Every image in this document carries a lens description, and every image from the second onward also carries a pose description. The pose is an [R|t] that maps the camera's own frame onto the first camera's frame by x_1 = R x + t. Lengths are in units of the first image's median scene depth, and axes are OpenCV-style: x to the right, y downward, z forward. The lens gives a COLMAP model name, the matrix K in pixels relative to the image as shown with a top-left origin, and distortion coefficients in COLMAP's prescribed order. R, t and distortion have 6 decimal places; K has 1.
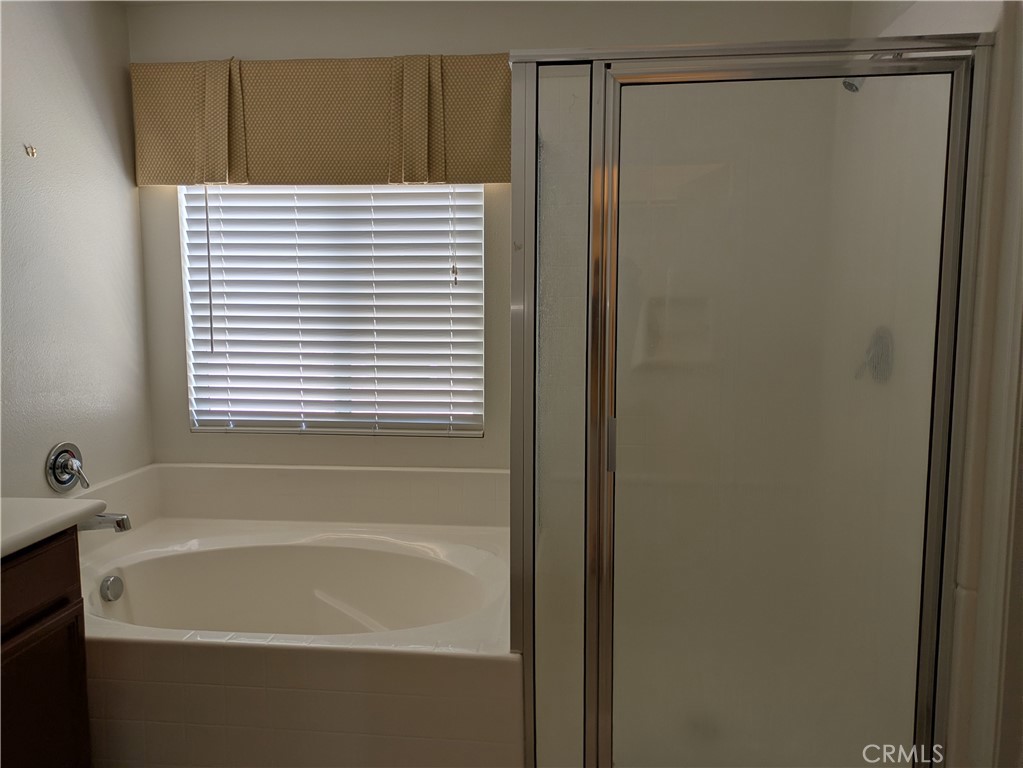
lens RADIAL K [[744.9, 0, 512.2], [0, 744.9, 377.2], [0, 0, 1]] dist [0.034220, -0.023663]
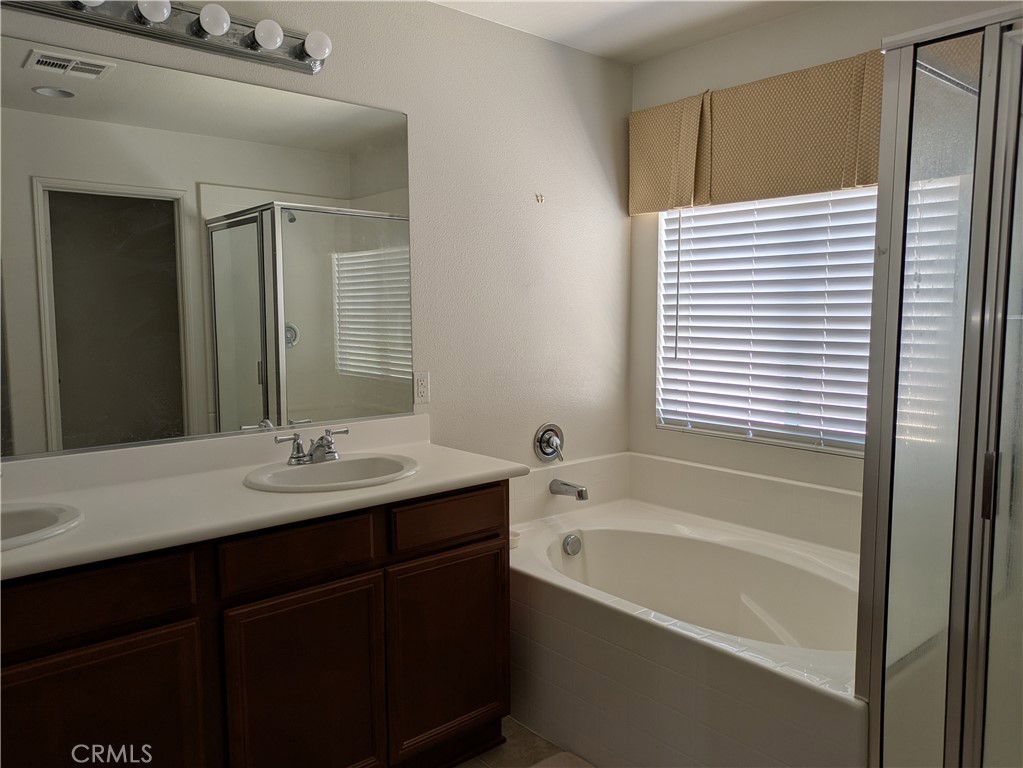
lens RADIAL K [[744.9, 0, 503.2], [0, 744.9, 377.0], [0, 0, 1]] dist [0.034220, -0.023663]
pose [[0.727228, 0.059802, -0.683786, 0.183052], [-0.070960, 0.997410, 0.011762, -0.000578], [0.682718, 0.039968, 0.729588, 0.015616]]
